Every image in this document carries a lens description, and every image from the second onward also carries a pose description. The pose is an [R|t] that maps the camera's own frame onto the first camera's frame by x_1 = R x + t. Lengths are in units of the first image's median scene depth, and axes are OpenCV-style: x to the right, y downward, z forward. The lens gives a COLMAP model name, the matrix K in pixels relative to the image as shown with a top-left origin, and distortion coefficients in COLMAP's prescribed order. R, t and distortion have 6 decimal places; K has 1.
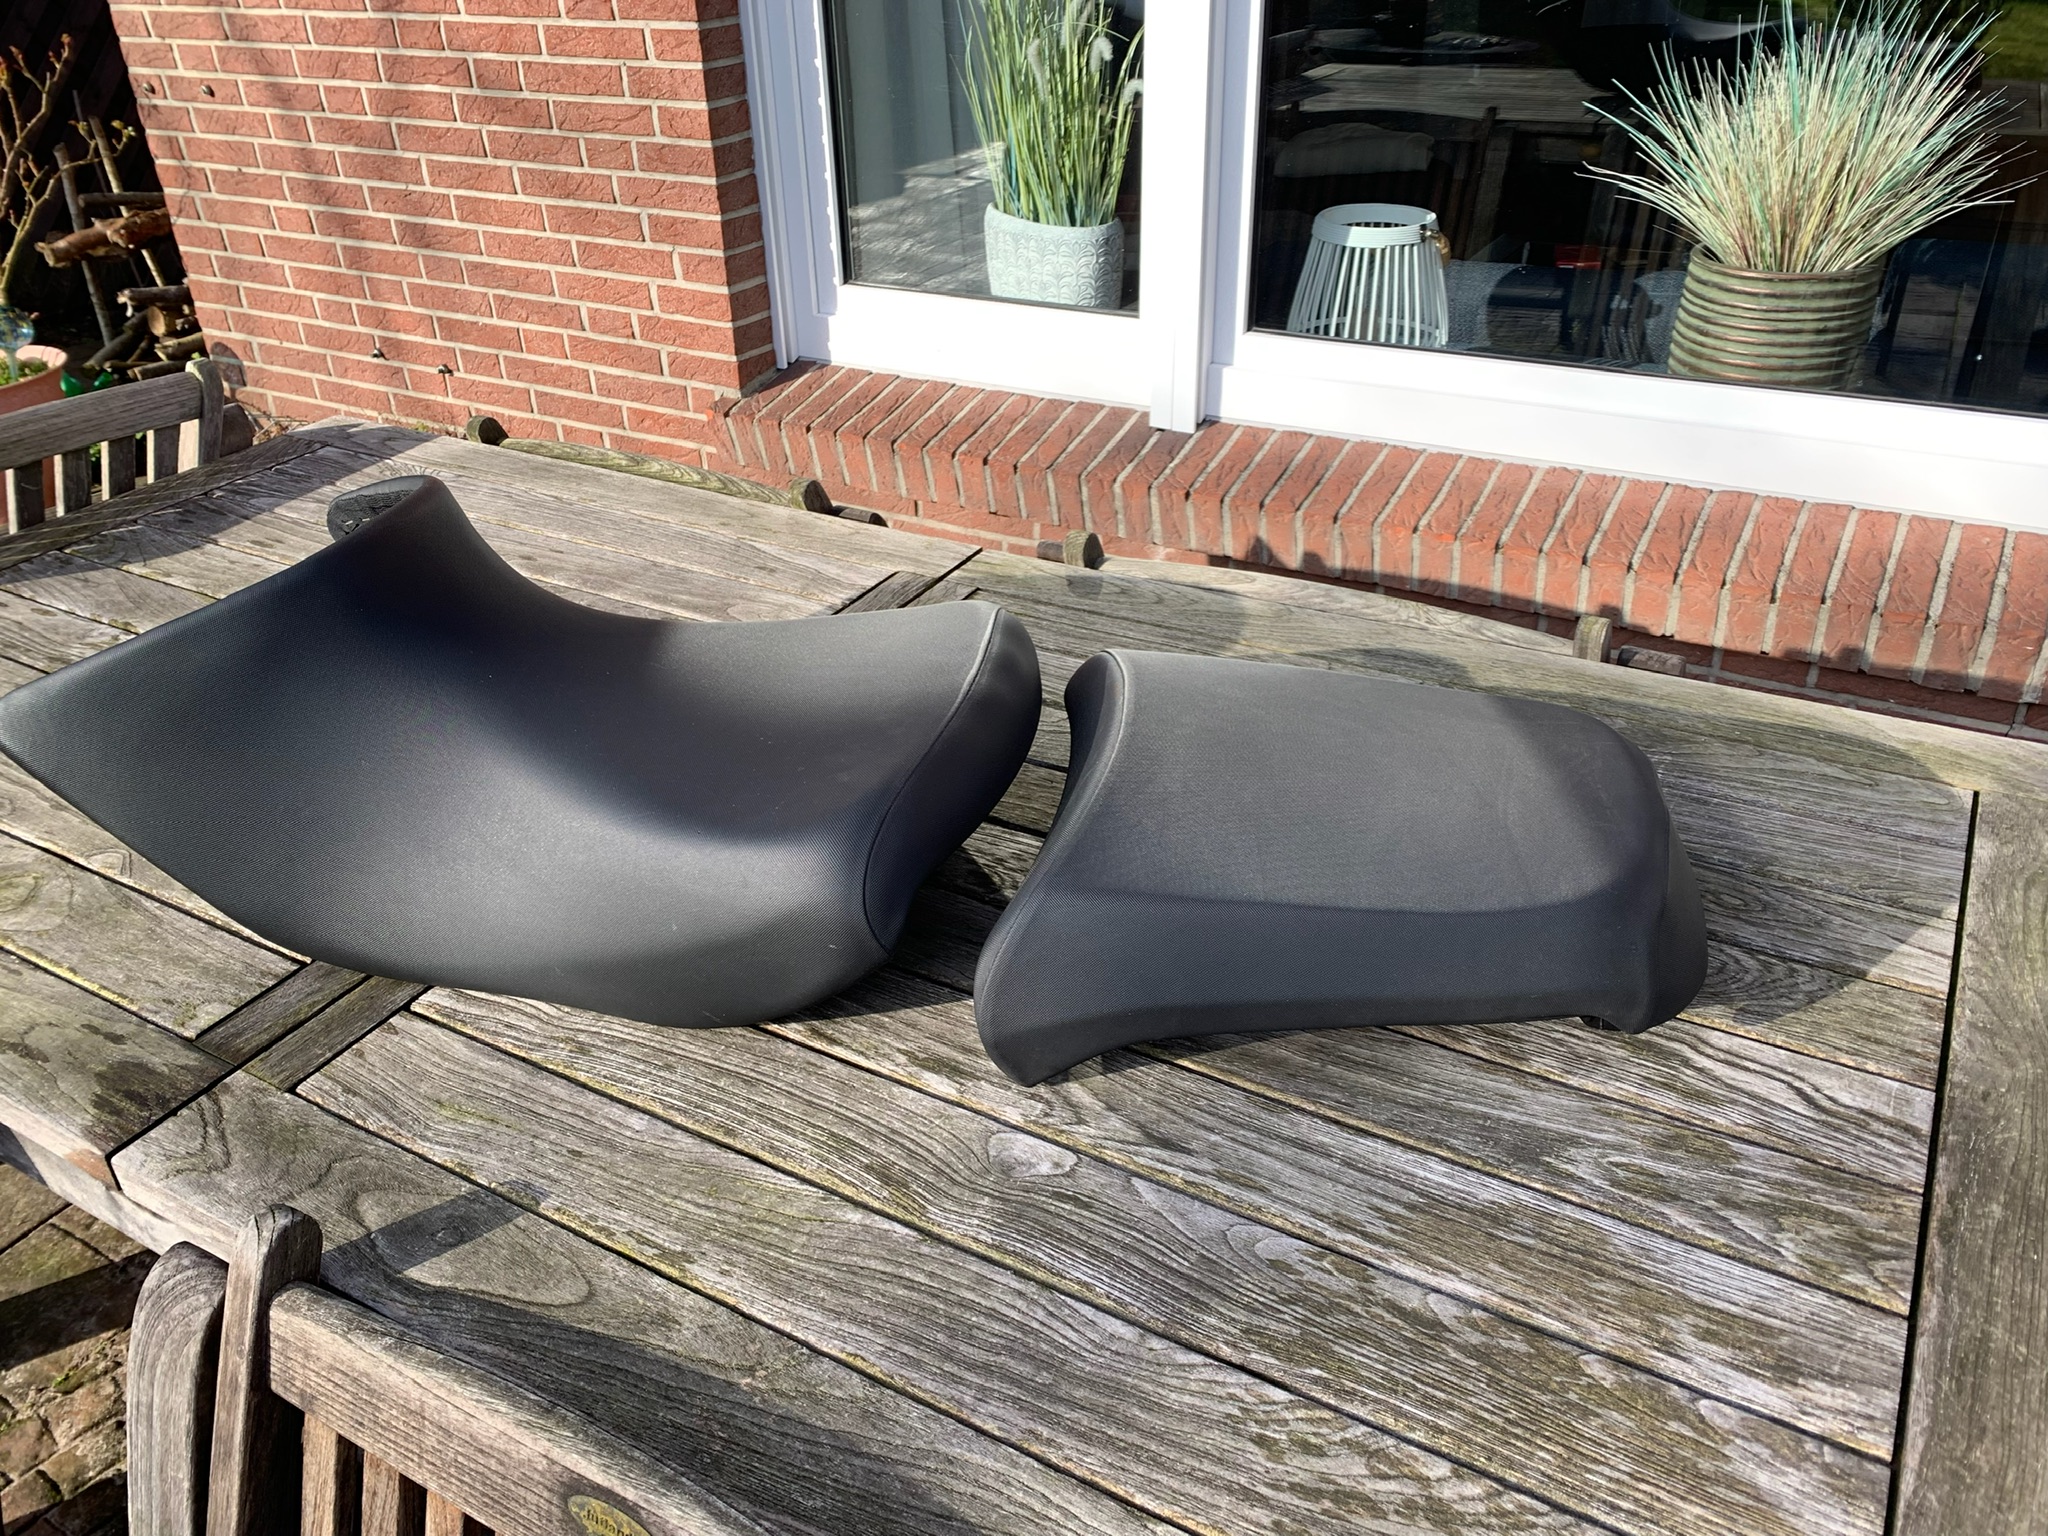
lens RADIAL K [[1552.1, 0, 1013.3], [0, 1552.1, 777.7], [0, 0, 1]] dist [0.045749, -0.068172]
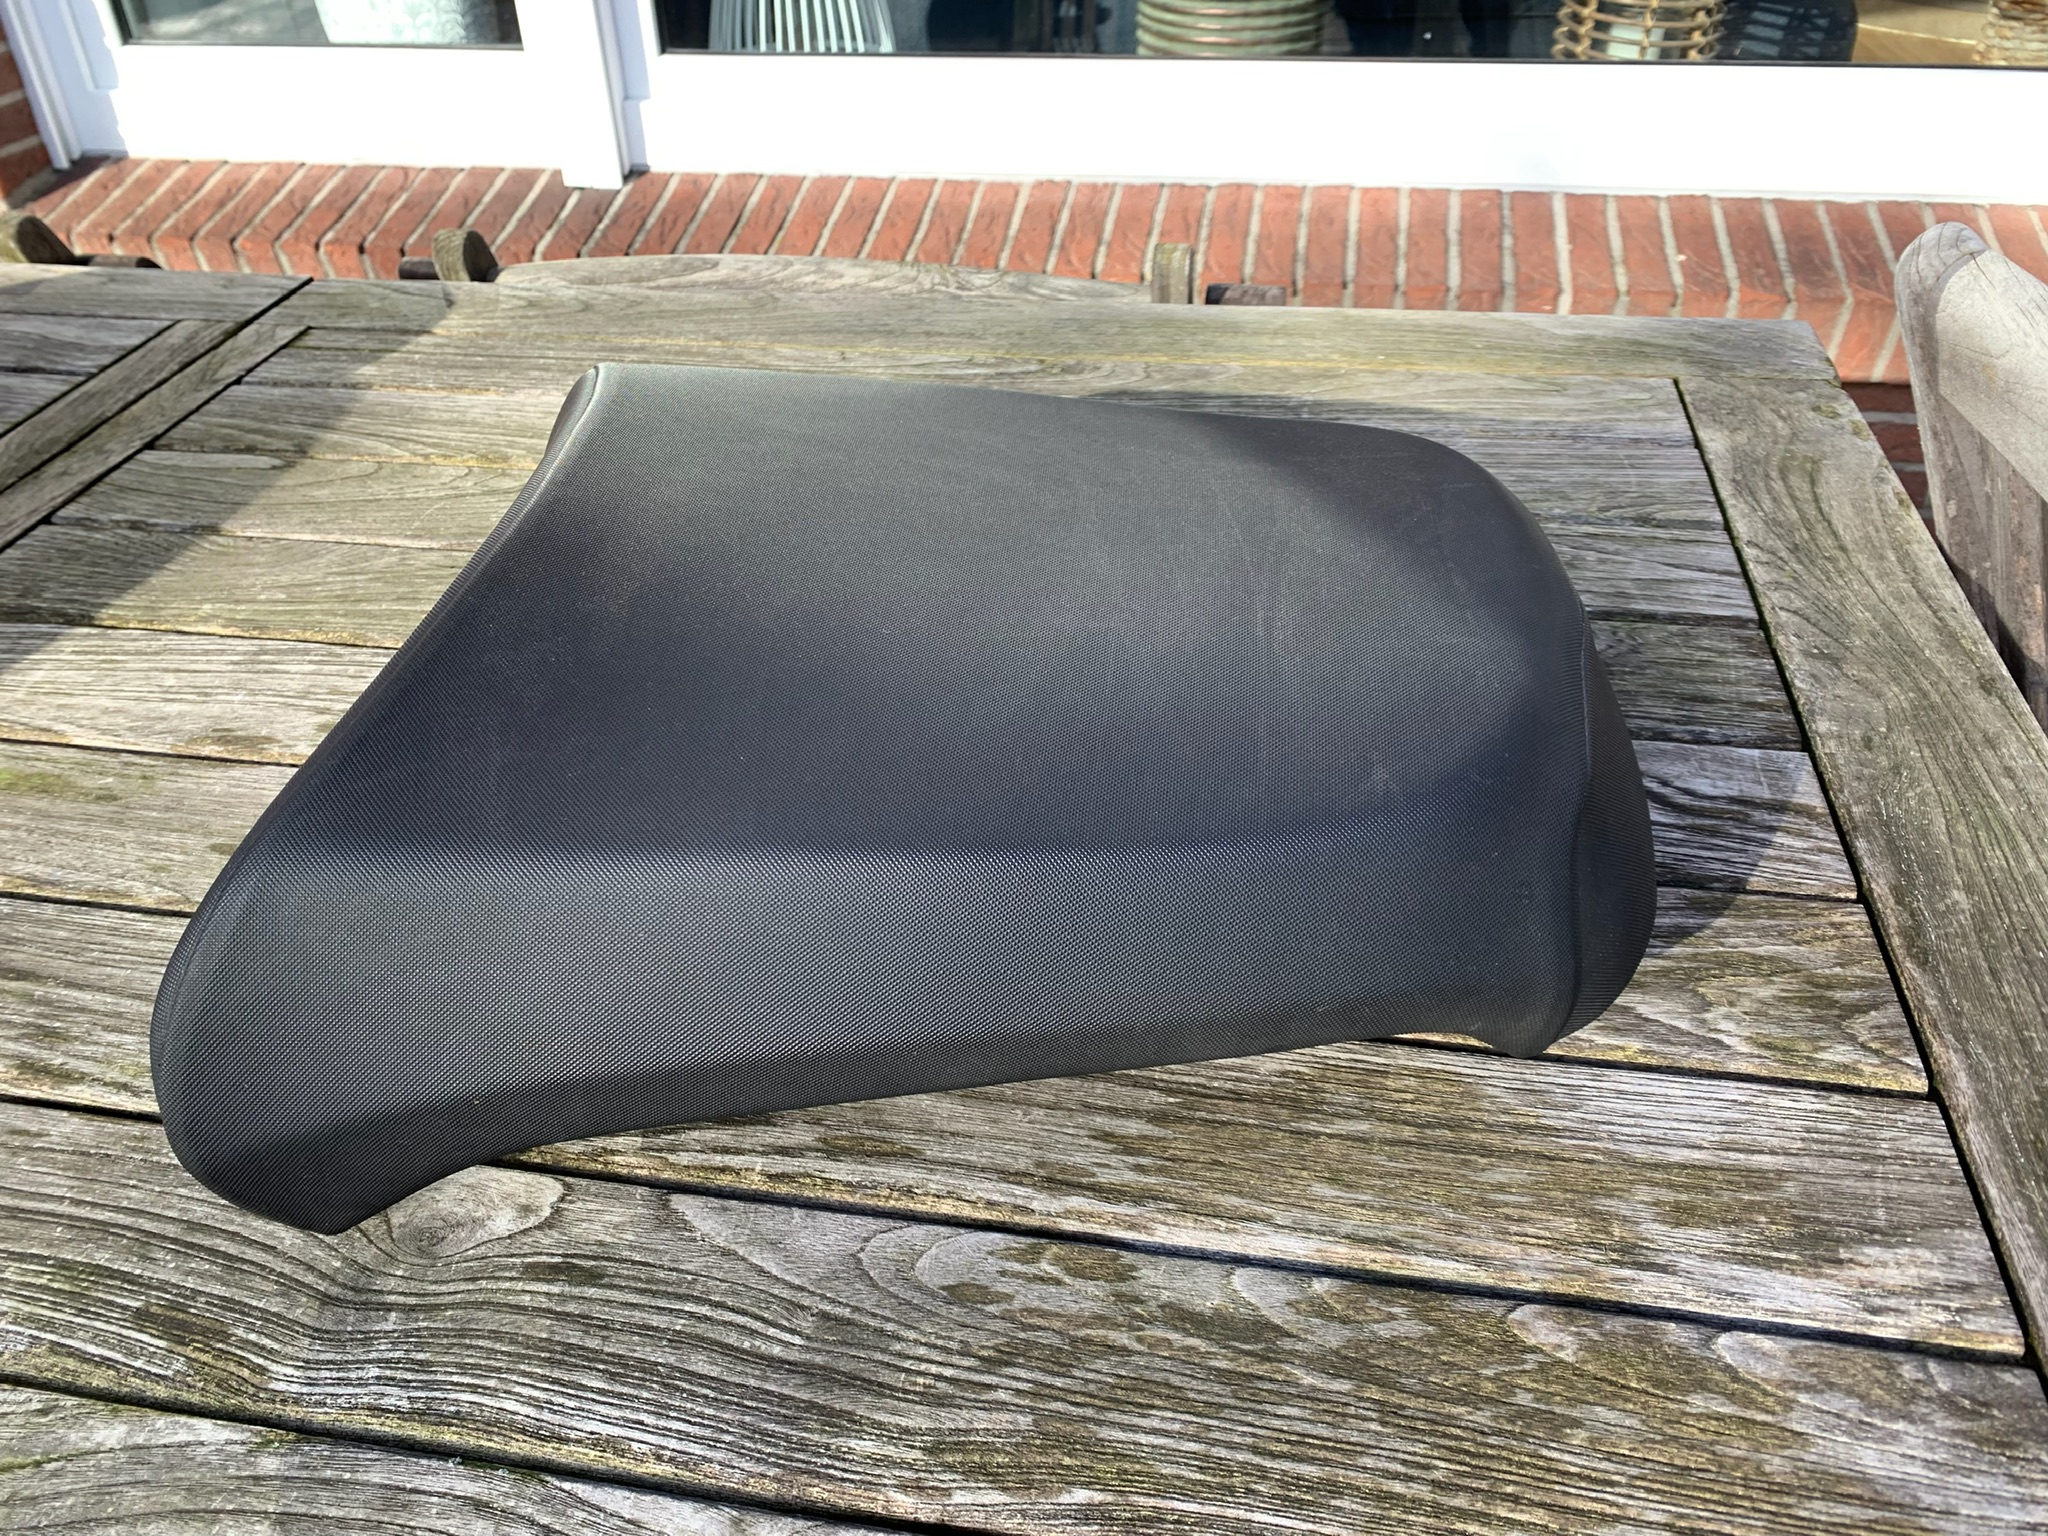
lens RADIAL K [[1567.9, 0, 1002.9], [0, 1567.9, 764.2], [0, 0, 1]] dist [0.007333, -0.002389]
pose [[0.941401, -0.197673, 0.273293, 0.021663], [0.173882, 0.978721, 0.108947, 0.023571], [-0.289013, -0.055042, 0.955741, 0.150297]]
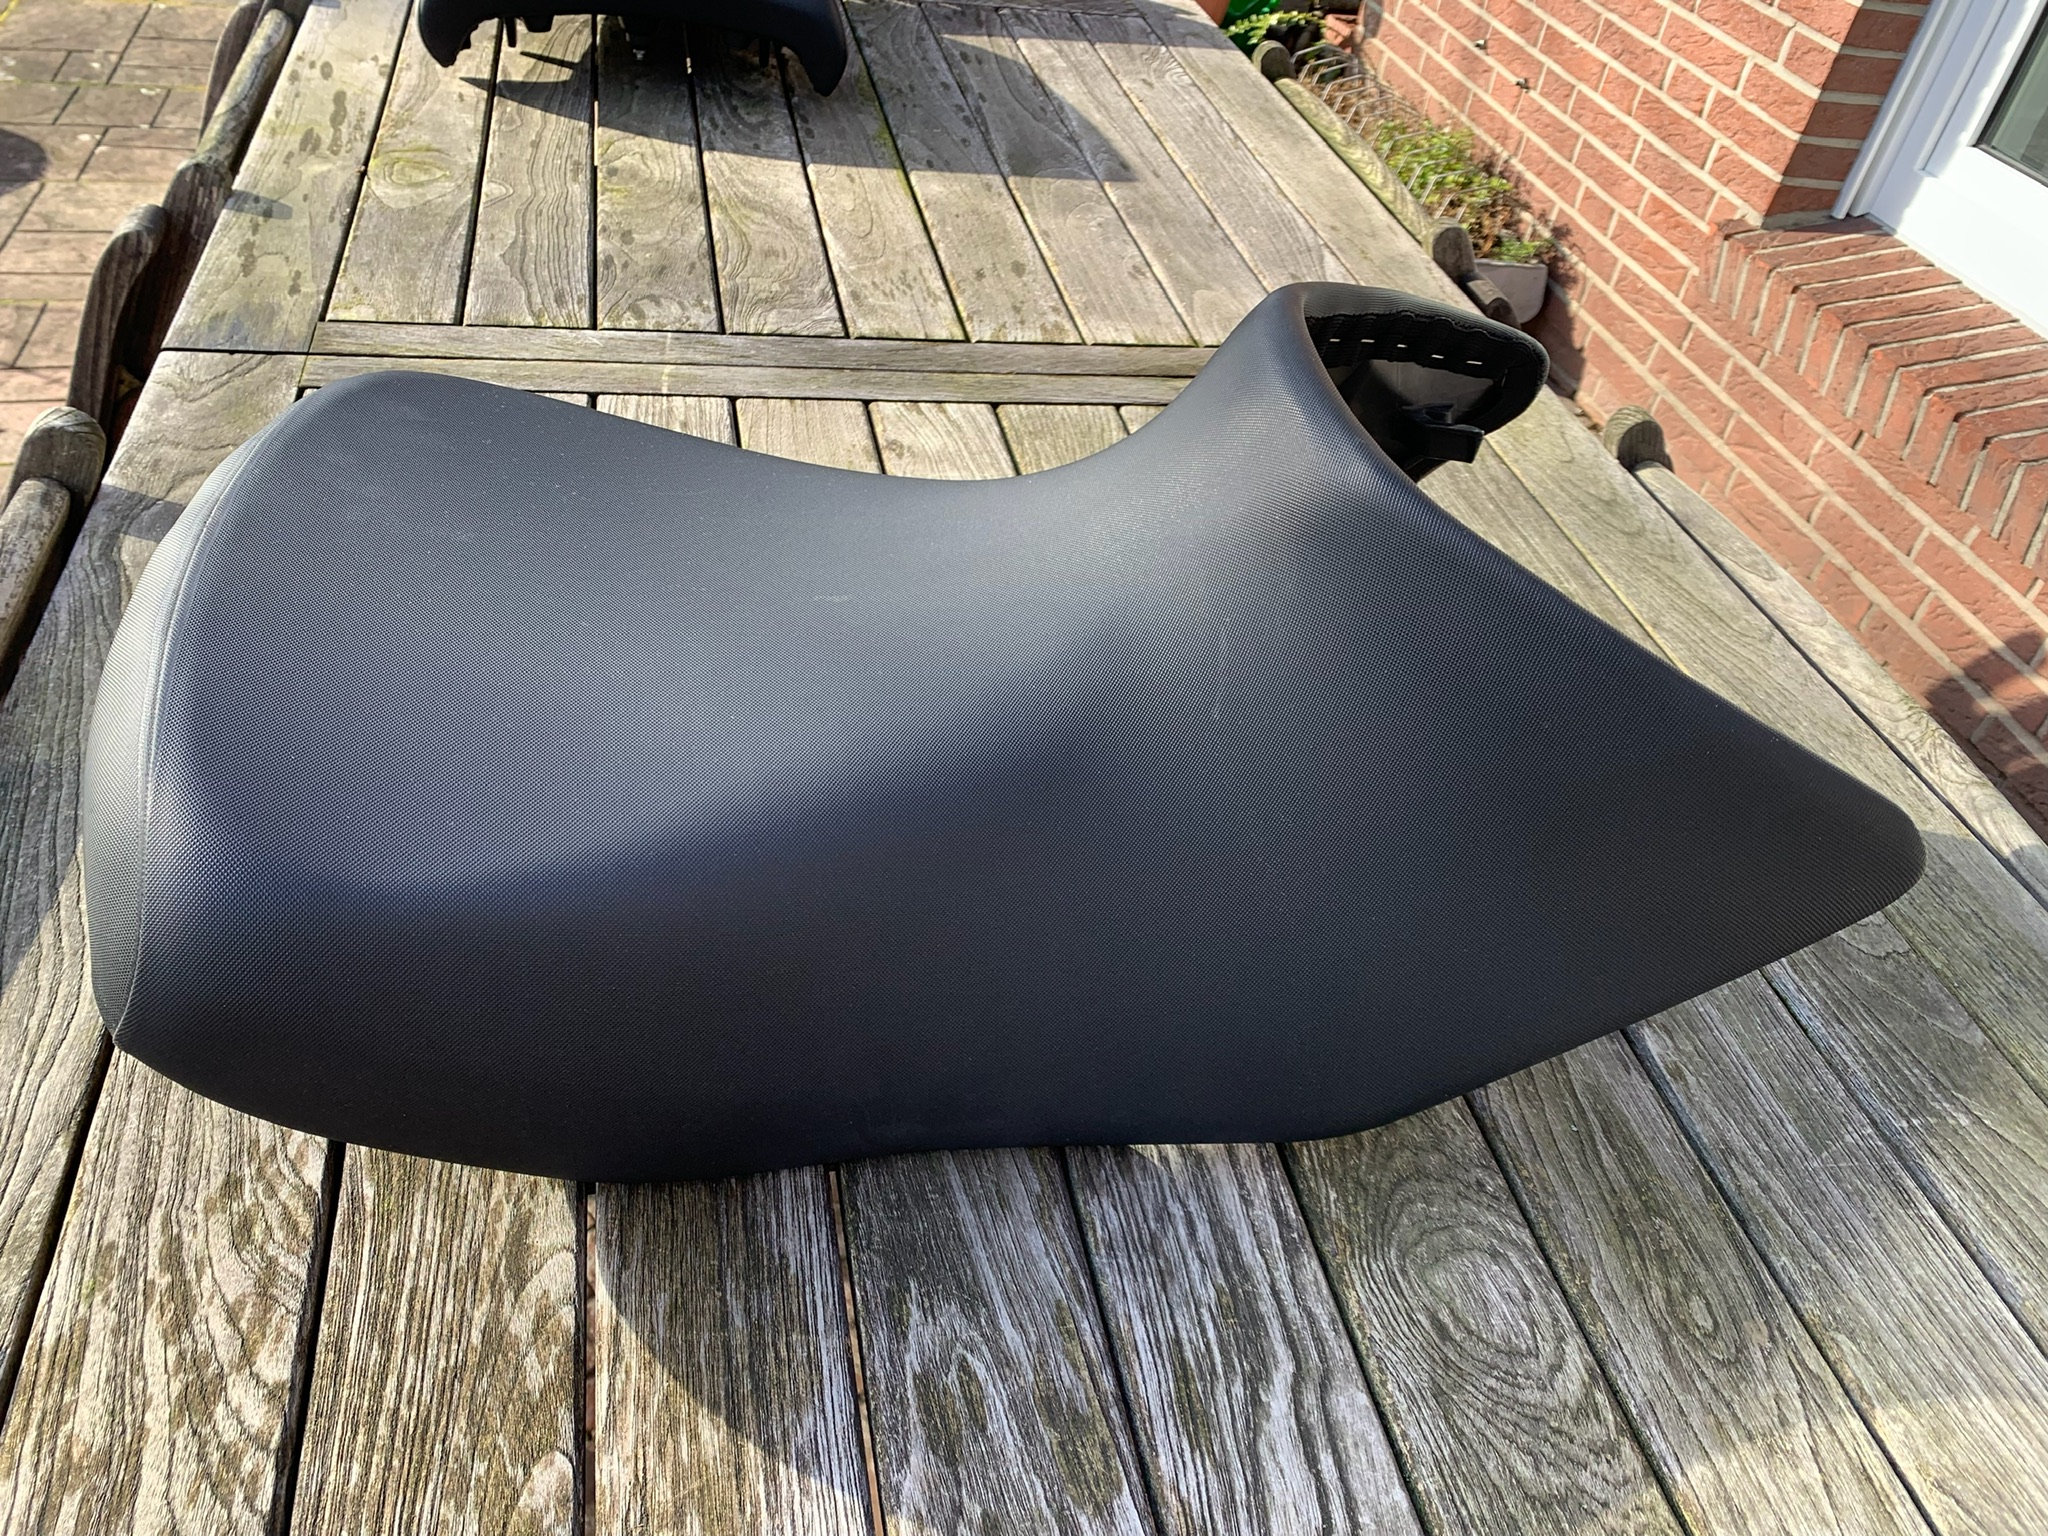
lens RADIAL K [[1587.3, 0, 1024.0], [0, 1587.3, 768.0], [0, 0, 1]] dist [0.004870, 0.003854]
pose [[0.651699, 0.570631, -0.499669, 0.191738], [-0.512648, 0.816908, 0.264298, -0.043854], [0.559000, 0.083912, 0.824911, 0.150891]]
